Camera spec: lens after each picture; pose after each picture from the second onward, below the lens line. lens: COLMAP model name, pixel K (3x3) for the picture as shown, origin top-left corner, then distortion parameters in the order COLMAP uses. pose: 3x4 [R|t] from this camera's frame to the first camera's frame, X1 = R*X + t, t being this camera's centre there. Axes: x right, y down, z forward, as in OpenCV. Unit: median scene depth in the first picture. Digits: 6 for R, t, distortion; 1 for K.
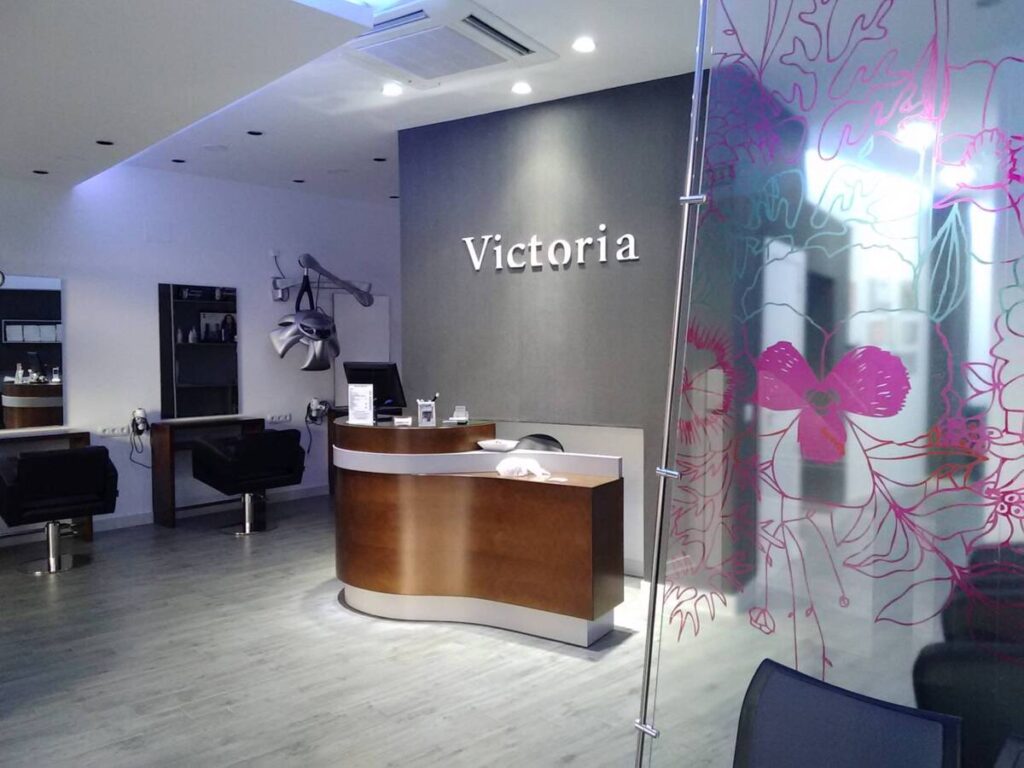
lens RADIAL K [[797.6, 0, 513.3], [0, 797.6, 384.0], [0, 0, 1]] dist [0.044468, -0.071944]
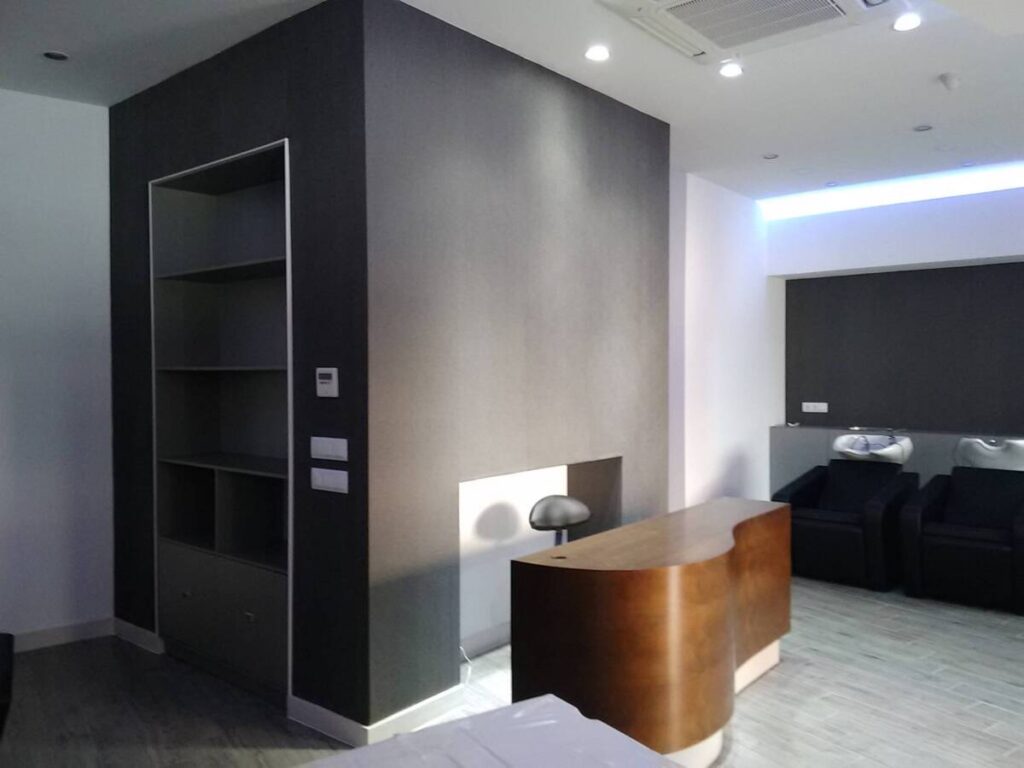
lens RADIAL K [[797.6, 0, 512.3], [0, 797.6, 385.3], [0, 0, 1]] dist [0.044468, -0.071944]
pose [[0.131407, -0.016488, 0.991191, -0.864967], [0.050968, 0.998652, 0.009855, -0.049060], [-0.990017, 0.049224, 0.132070, 1.057286]]
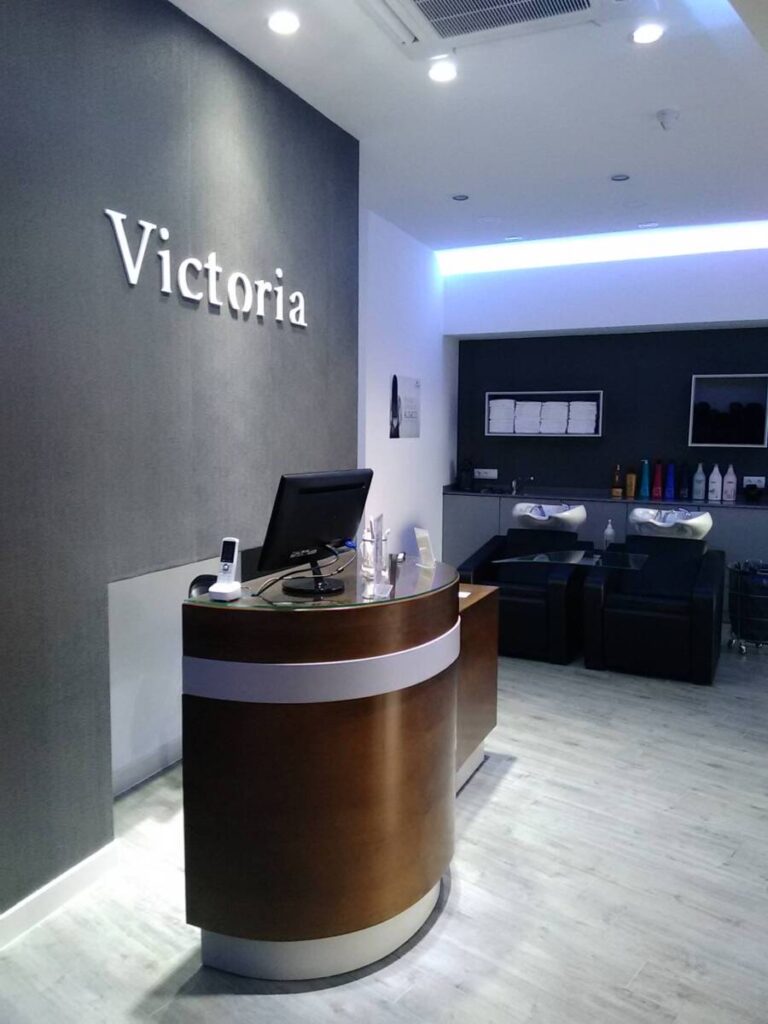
lens RADIAL K [[797.6, 0, 379.5], [0, 797.6, 515.9], [0, 0, 1]] dist [0.044468, -0.071944]
pose [[-0.138230, -0.103145, 0.985015, -0.697575], [0.037575, 0.993300, 0.109286, -0.055112], [-0.989687, 0.052118, -0.133428, 1.095371]]
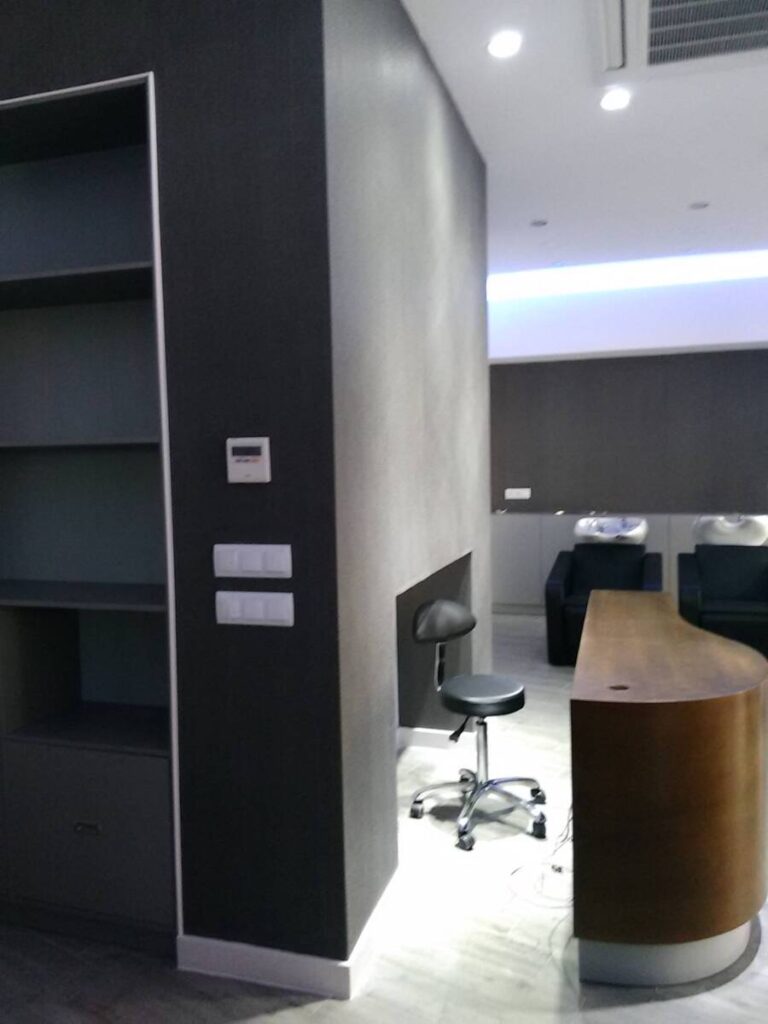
lens RADIAL K [[797.6, 0, 377.7], [0, 797.6, 512.9], [0, 0, 1]] dist [0.044468, -0.071944]
pose [[-0.261322, -0.052801, 0.963806, -0.641188], [0.062795, 0.995458, 0.071561, -0.051316], [-0.963207, 0.079223, -0.256820, 1.378702]]
